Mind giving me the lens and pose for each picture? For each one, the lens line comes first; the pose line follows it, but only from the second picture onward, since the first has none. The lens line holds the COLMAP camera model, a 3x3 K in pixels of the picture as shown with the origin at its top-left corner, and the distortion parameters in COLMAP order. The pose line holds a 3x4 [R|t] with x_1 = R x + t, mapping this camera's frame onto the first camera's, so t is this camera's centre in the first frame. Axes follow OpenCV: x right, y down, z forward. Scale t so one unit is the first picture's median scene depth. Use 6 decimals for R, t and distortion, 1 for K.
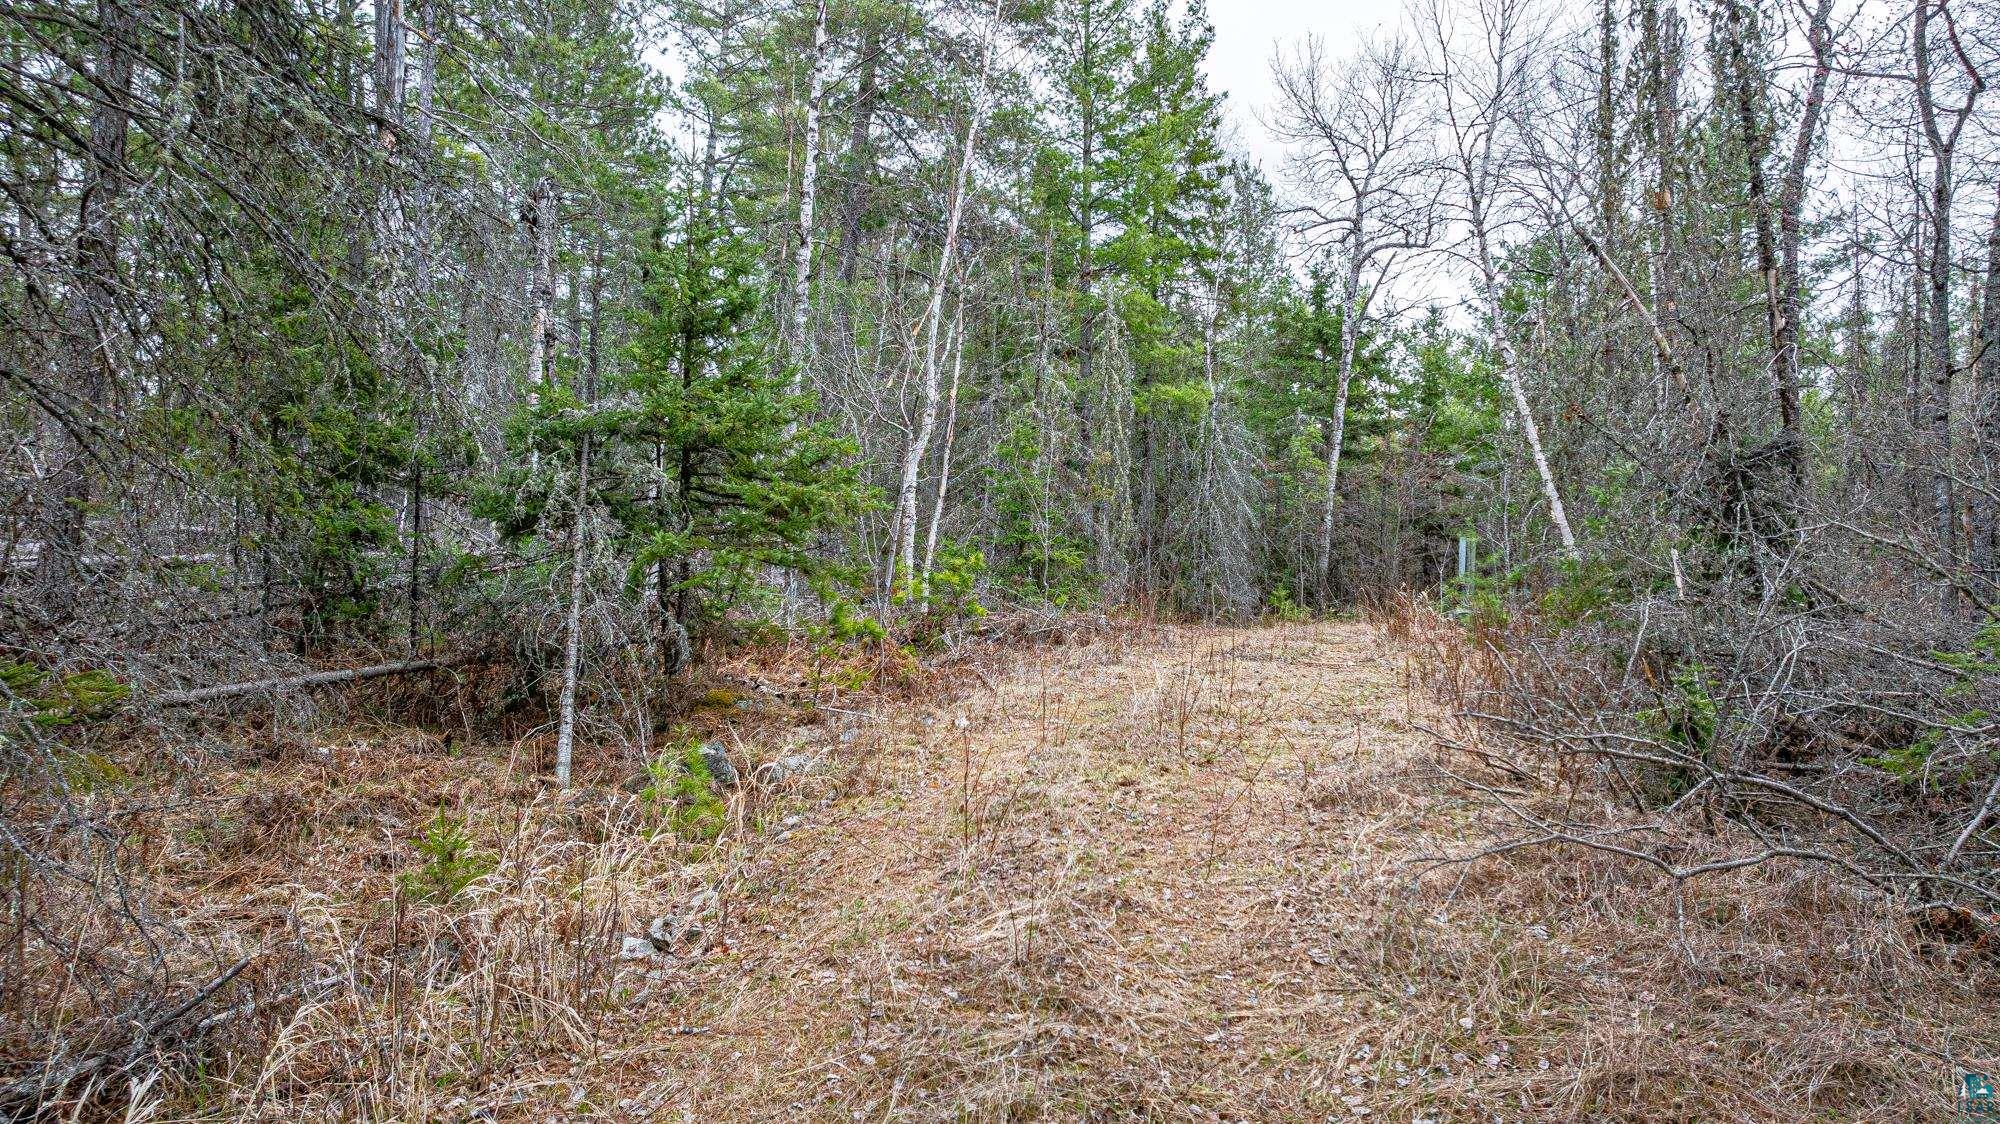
lens RADIAL K [[1405.6, 0, 1008.6], [0, 1405.6, 561.4], [0, 0, 1]] dist [-0.012948, 0.000657]
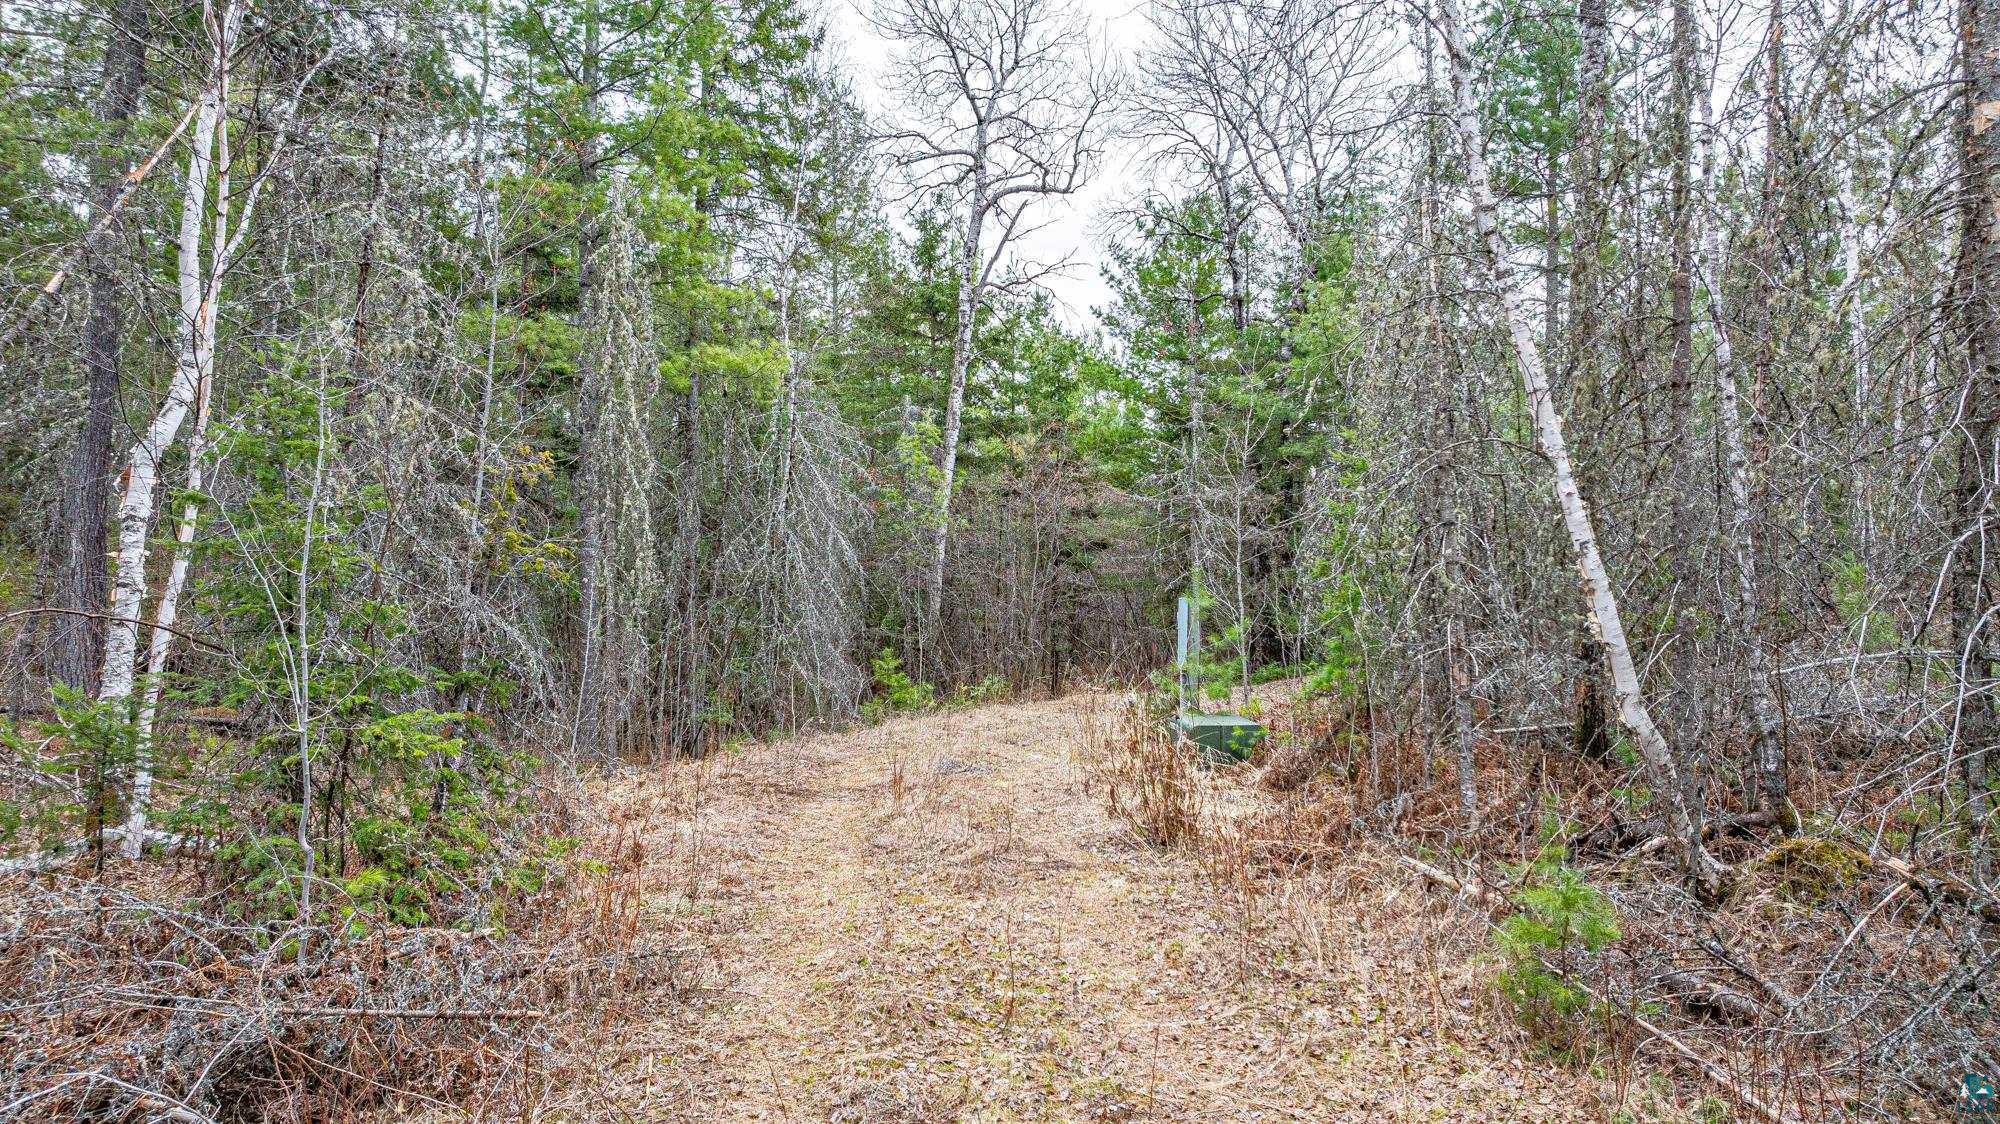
lens RADIAL K [[1405.6, 0, 1001.0], [0, 1405.6, 554.7], [0, 0, 1]] dist [-0.012948, 0.000657]
pose [[0.955966, 0.002744, 0.293466, 0.036595], [-0.001300, 0.999986, -0.005116, -0.021614], [-0.293476, 0.004509, 0.955956, 0.267474]]
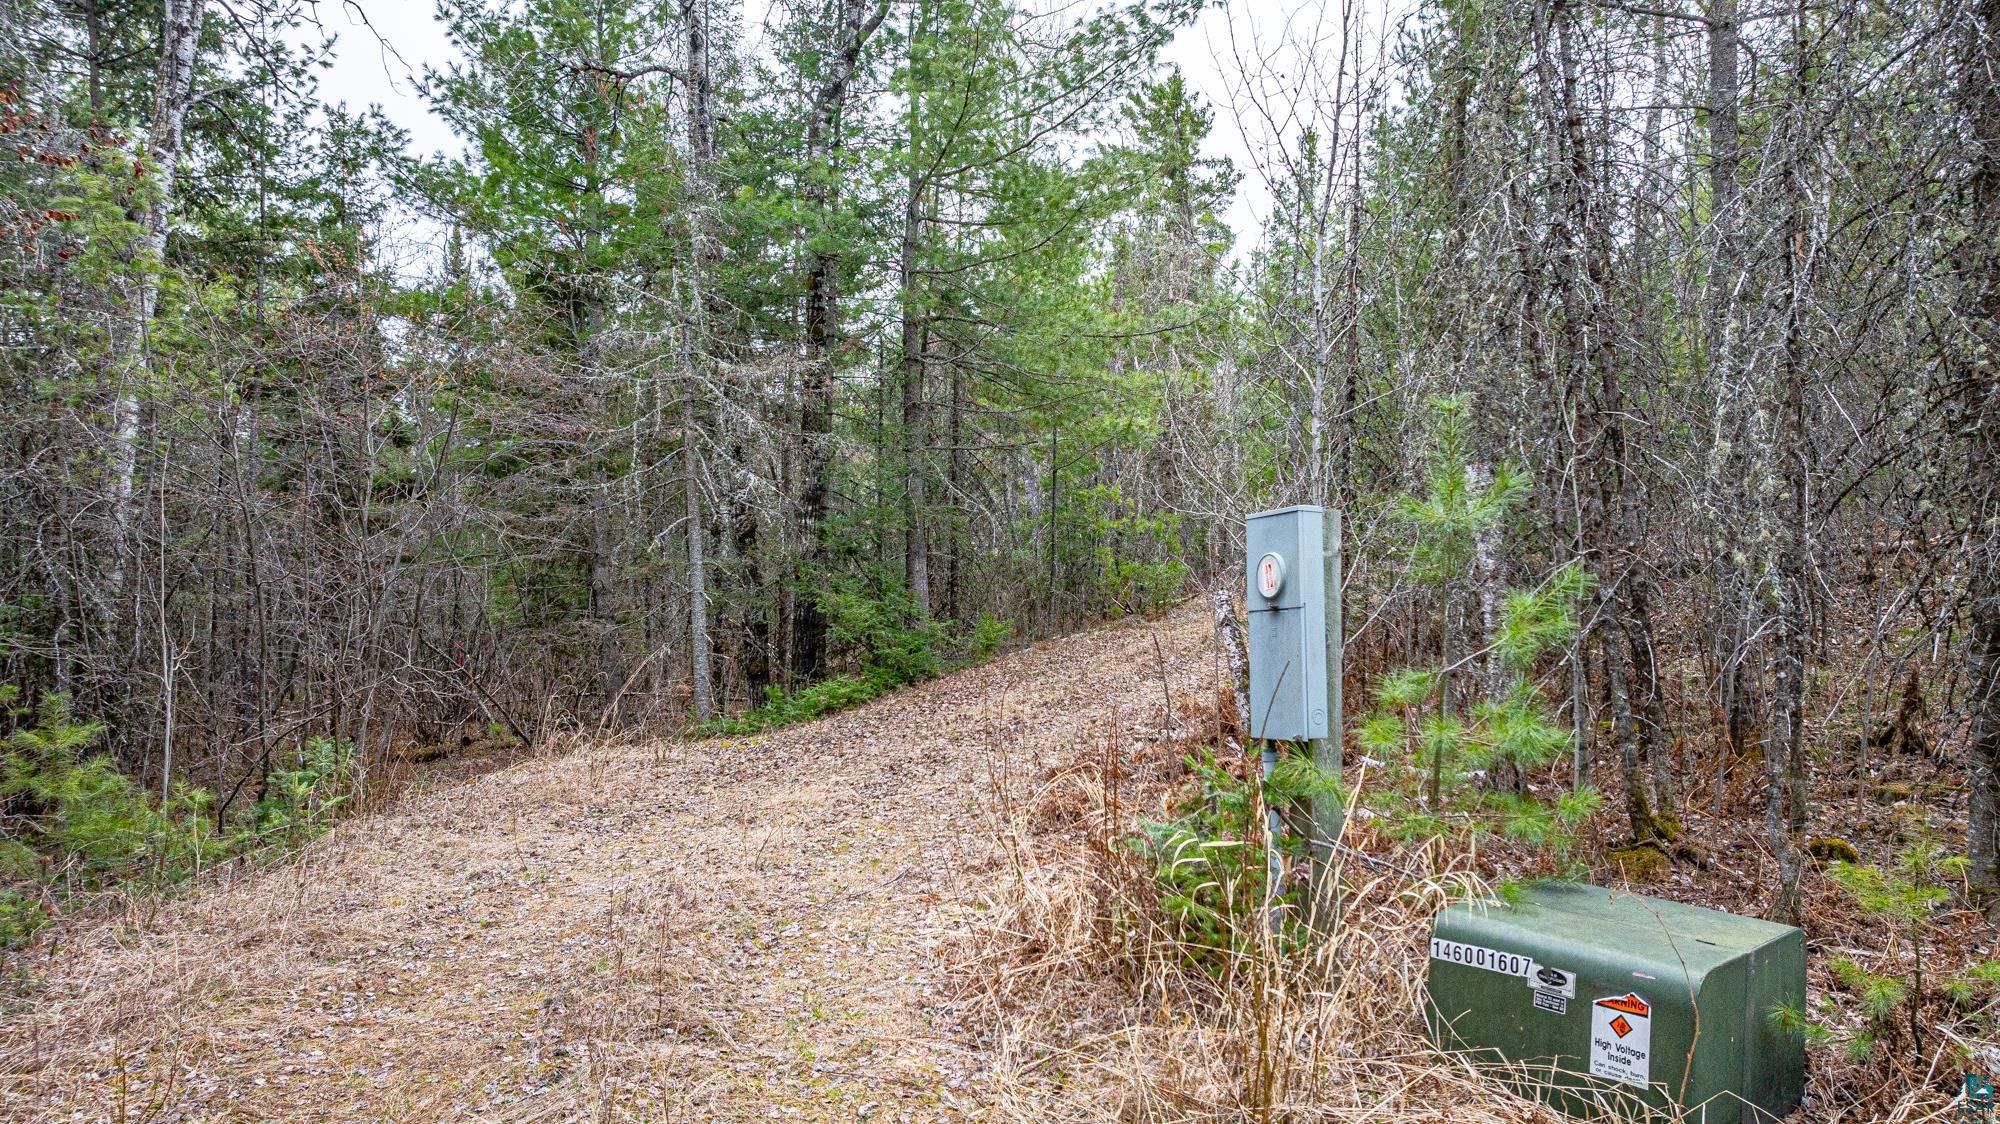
lens RADIAL K [[1405.6, 0, 1011.5], [0, 1405.6, 560.5], [0, 0, 1]] dist [-0.012948, 0.000657]
pose [[0.637289, 0.007194, 0.770592, 0.091838], [-0.009368, 0.999955, -0.001587, -0.006352], [-0.770568, -0.006208, 0.637327, 0.578006]]
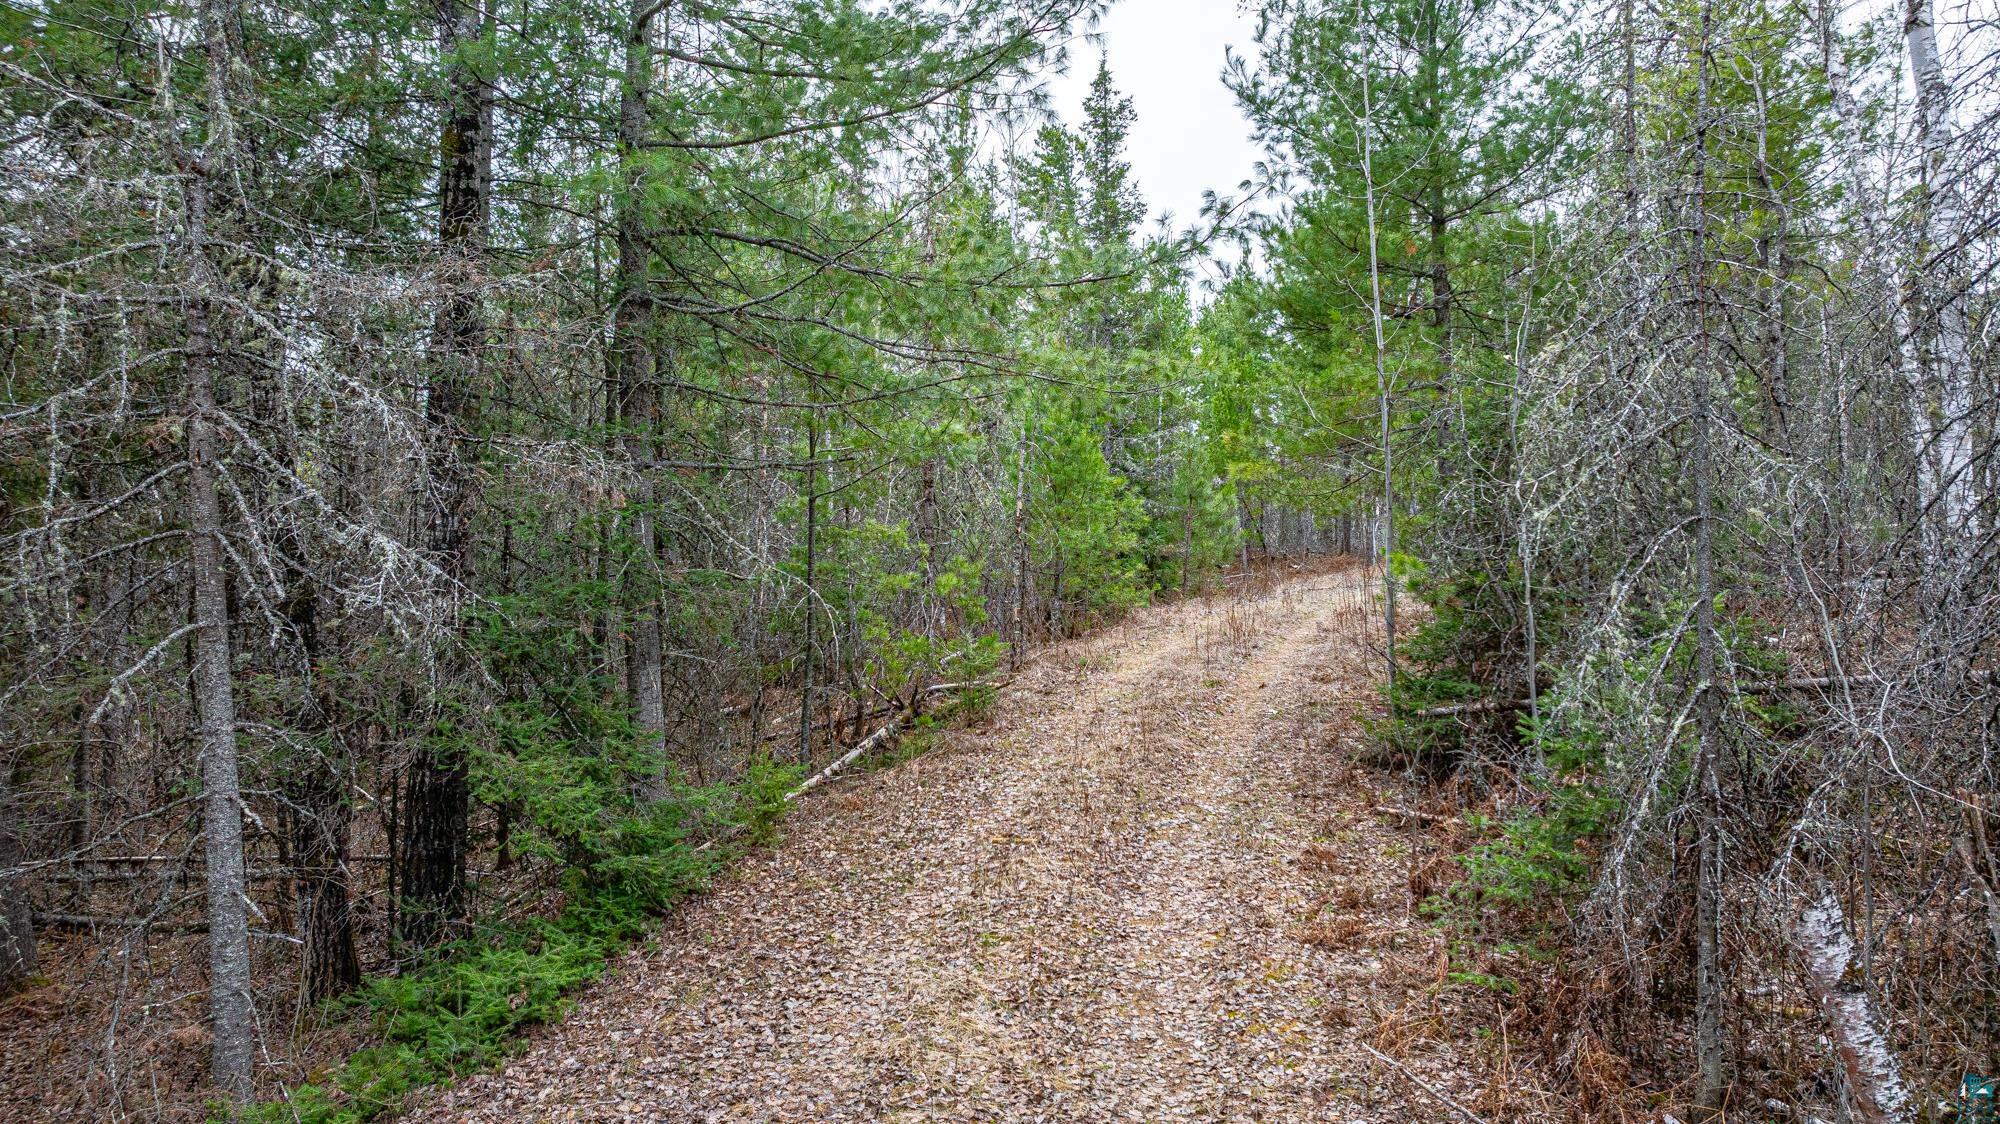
lens RADIAL K [[1405.6, 0, 993.3], [0, 1405.6, 570.1], [0, 0, 1]] dist [-0.012948, 0.000657]
pose [[0.353258, 0.003810, 0.935518, 0.200902], [-0.010548, 0.999944, -0.000090, -0.023762], [-0.935467, -0.009836, 0.353278, 0.732314]]
